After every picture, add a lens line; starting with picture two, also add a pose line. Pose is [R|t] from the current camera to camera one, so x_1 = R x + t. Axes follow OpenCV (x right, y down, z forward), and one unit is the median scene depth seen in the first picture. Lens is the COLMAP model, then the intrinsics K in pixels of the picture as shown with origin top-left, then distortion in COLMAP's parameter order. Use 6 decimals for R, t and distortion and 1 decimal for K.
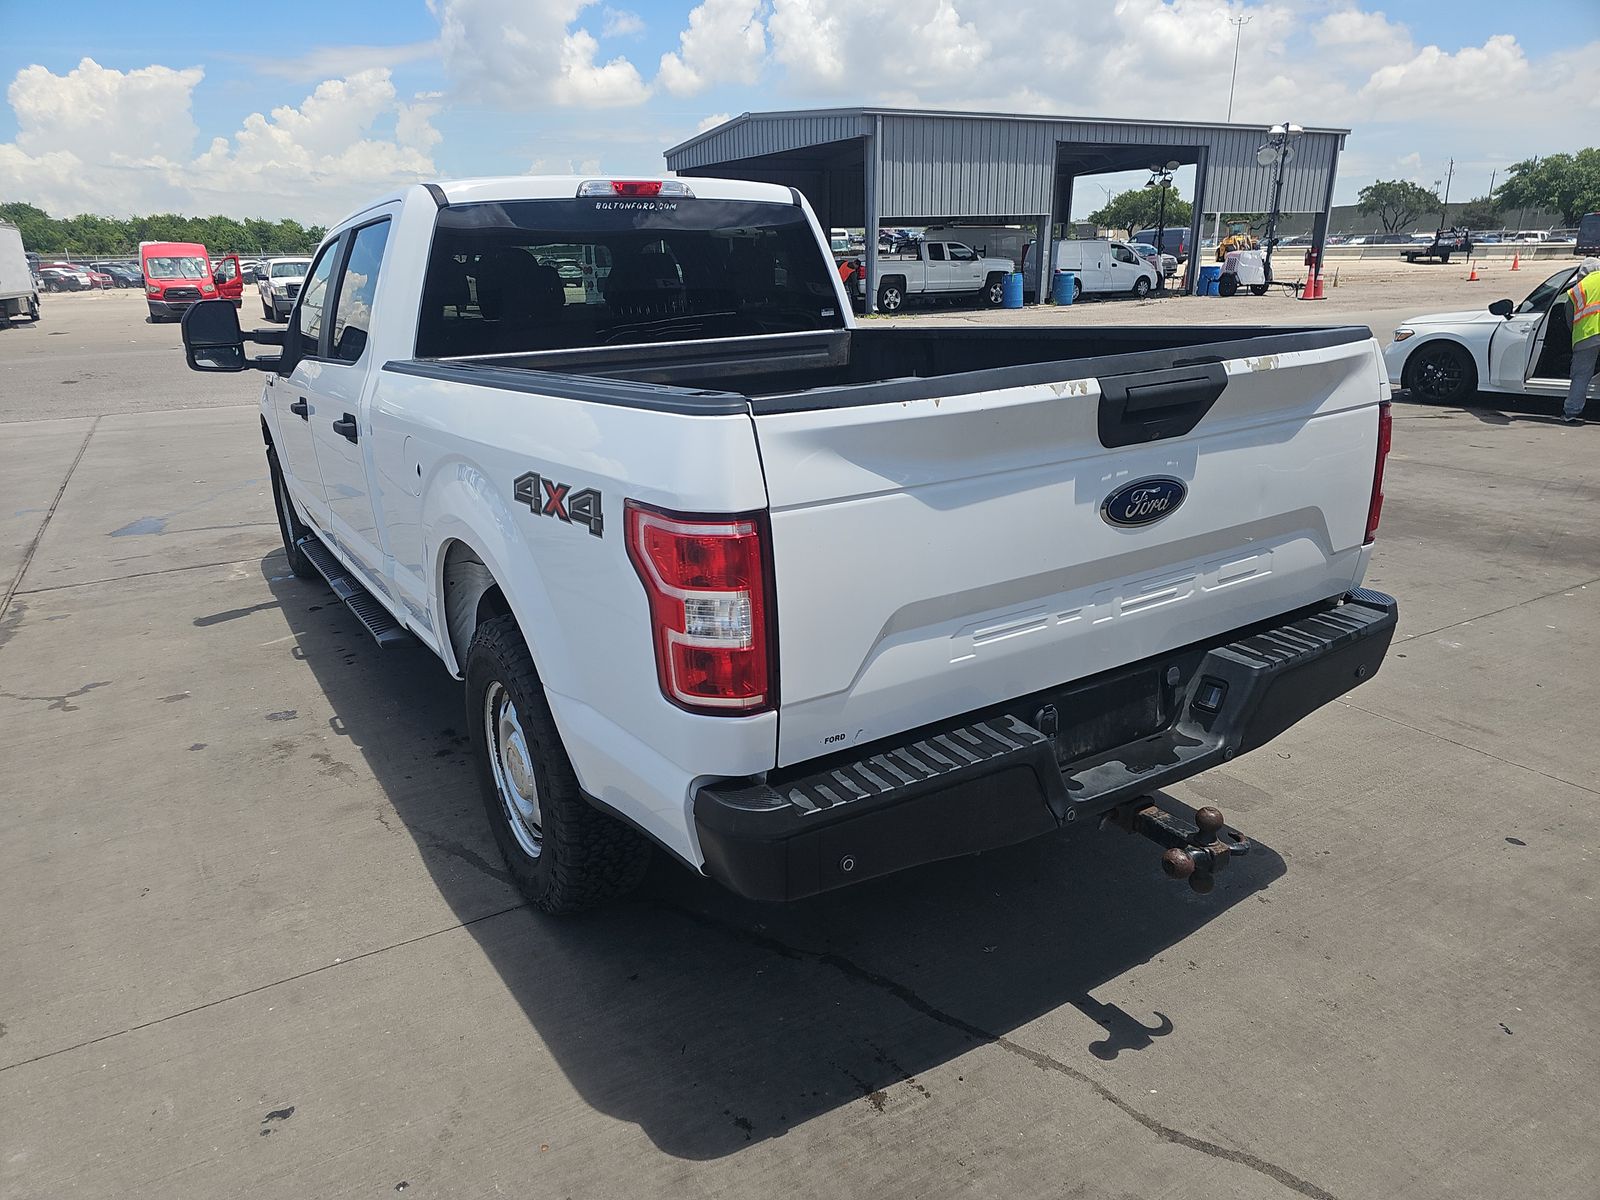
lens RADIAL K [[1046.0, 0, 775.7], [0, 1046.0, 641.3], [0, 0, 1]] dist [0.049997, -0.044579]
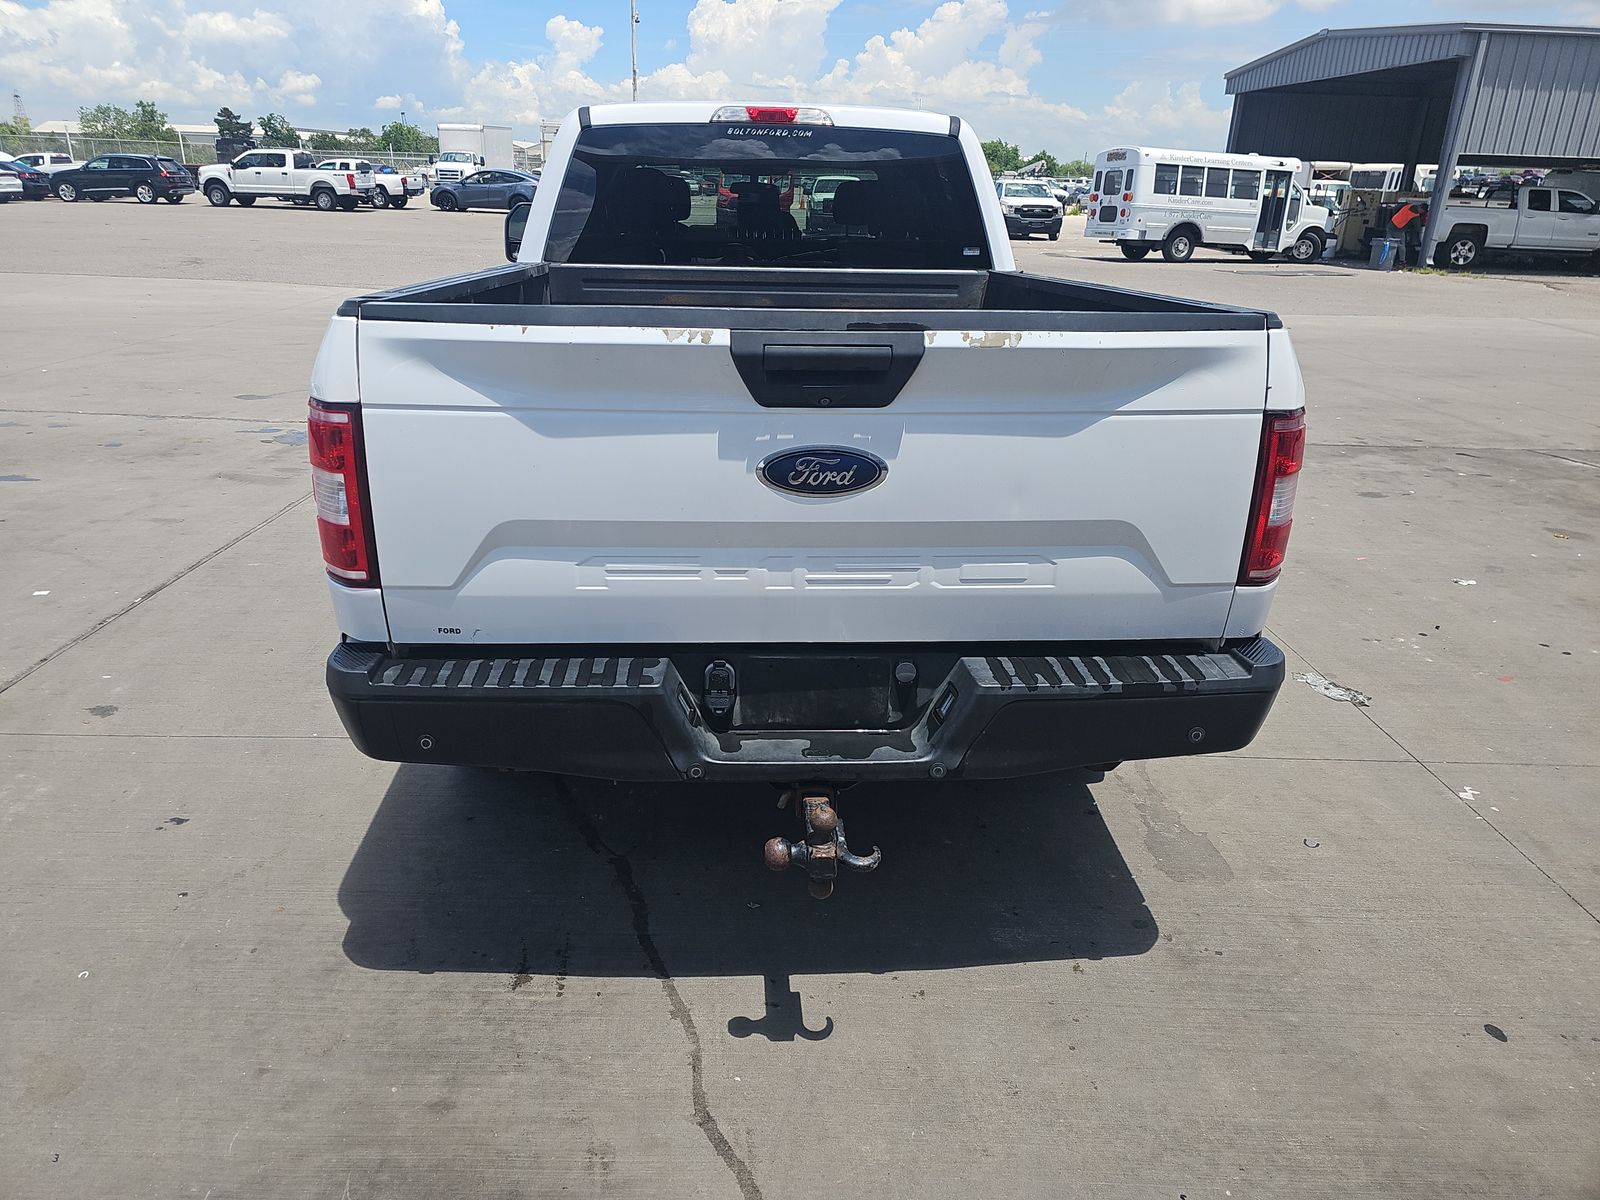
lens RADIAL K [[1046.0, 0, 771.9], [0, 1046.0, 602.2], [0, 0, 1]] dist [0.049997, -0.044579]
pose [[0.874259, 0.224427, -0.430469, 0.610036], [-0.211178, 0.974247, 0.079038, -0.069122], [0.437121, 0.021806, 0.899138, 0.122515]]
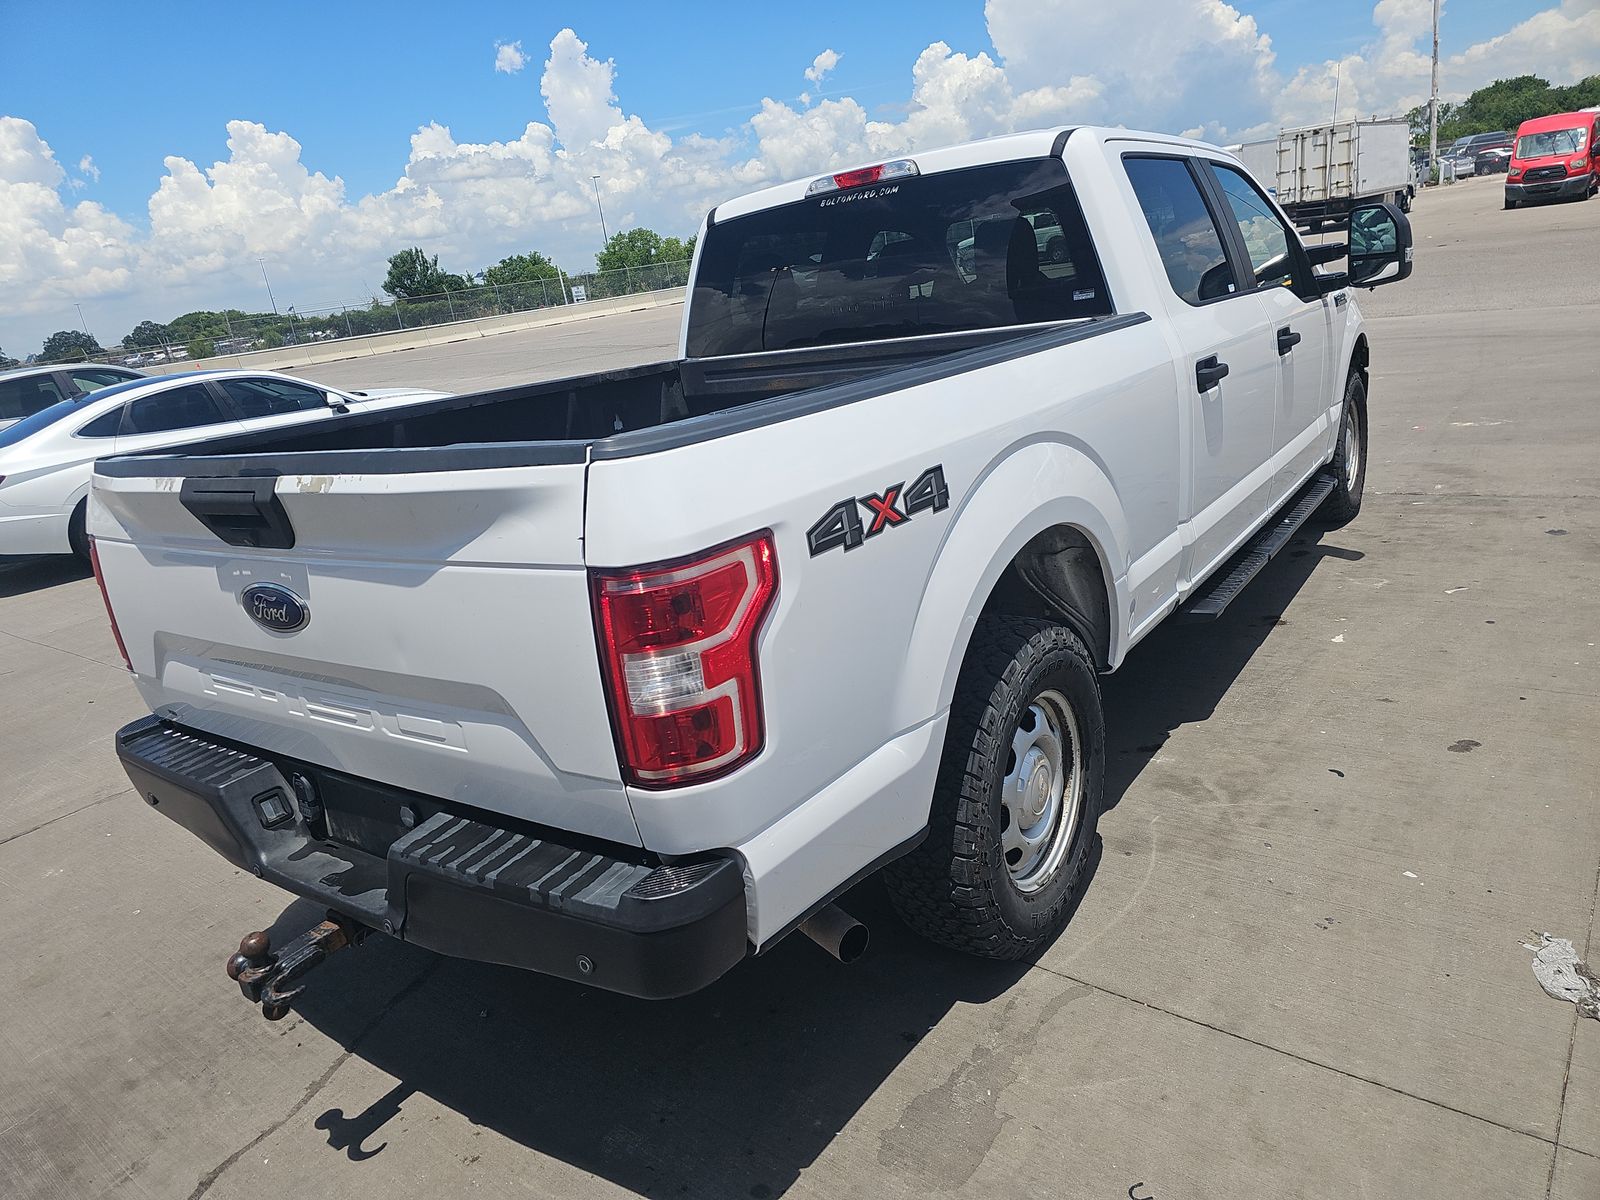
lens RADIAL K [[1046.0, 0, 777.1], [0, 1046.0, 623.3], [0, 0, 1]] dist [0.049997, -0.044579]
pose [[0.379262, 0.271394, -0.884593, 1.139064], [-0.190774, 0.958413, 0.212249, -0.339382], [0.905409, 0.088259, 0.415265, 0.839797]]
